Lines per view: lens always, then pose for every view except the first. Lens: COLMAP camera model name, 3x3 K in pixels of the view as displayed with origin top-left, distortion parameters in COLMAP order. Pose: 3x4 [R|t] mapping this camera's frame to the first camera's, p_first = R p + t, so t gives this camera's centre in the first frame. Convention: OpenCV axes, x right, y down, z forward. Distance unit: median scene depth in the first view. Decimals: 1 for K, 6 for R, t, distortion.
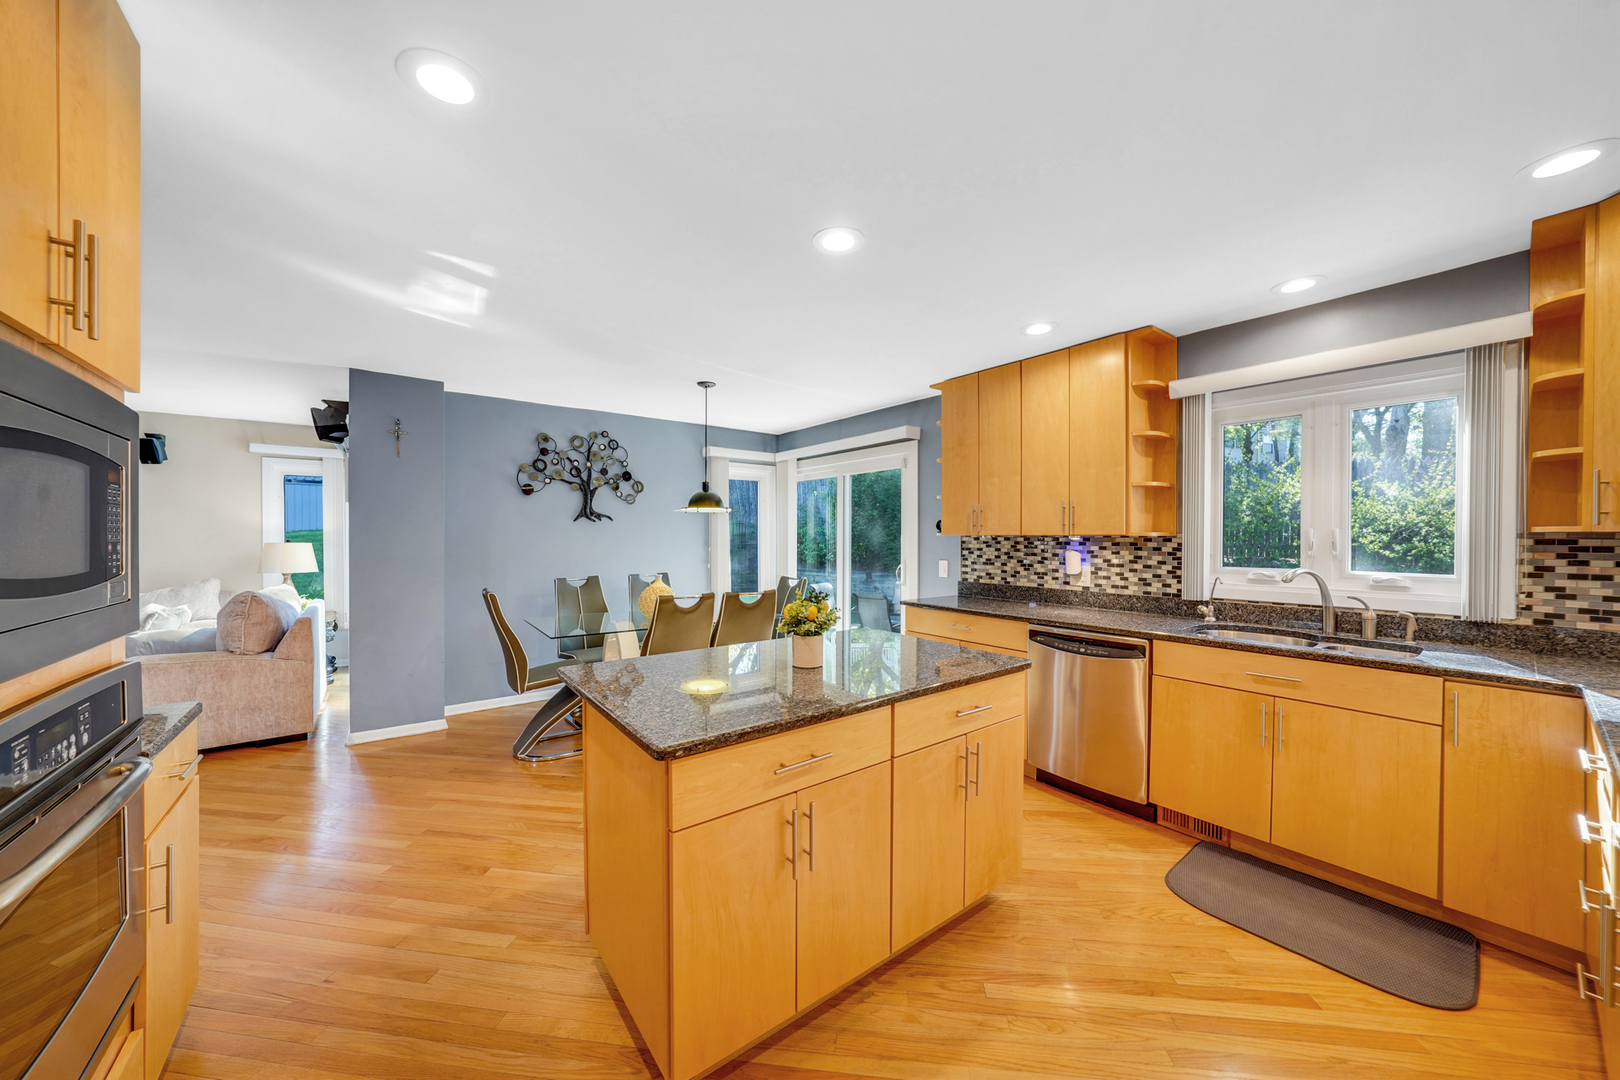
lens RADIAL K [[564.0, 0, 801.0], [0, 564.0, 535.9], [0, 0, 1]] dist [-0.018750, 0.000062]
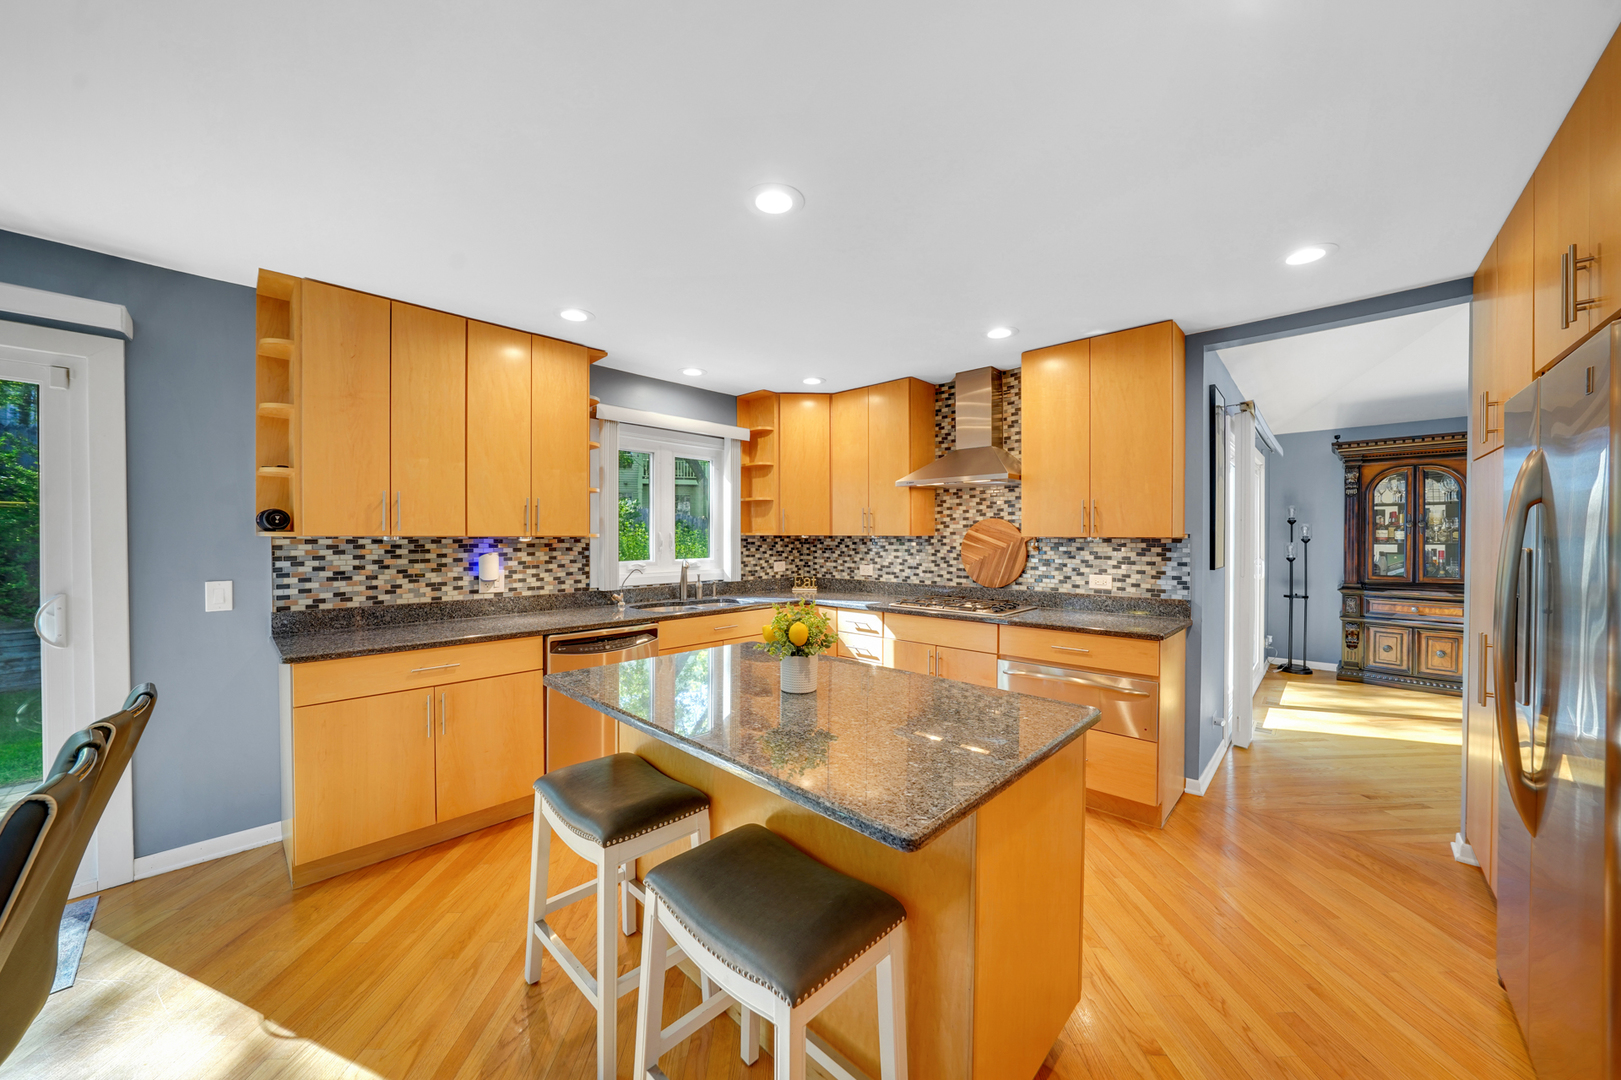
lens RADIAL K [[564.4, 0, 808.8], [0, 564.4, 537.7], [0, 0, 1]] dist [-0.018750, 0.000062]
pose [[-0.168334, -0.001155, 0.985729, -0.451018], [0.000077, 0.999999, 0.001185, -0.000022], [-0.985730, 0.000275, -0.168334, 0.620017]]
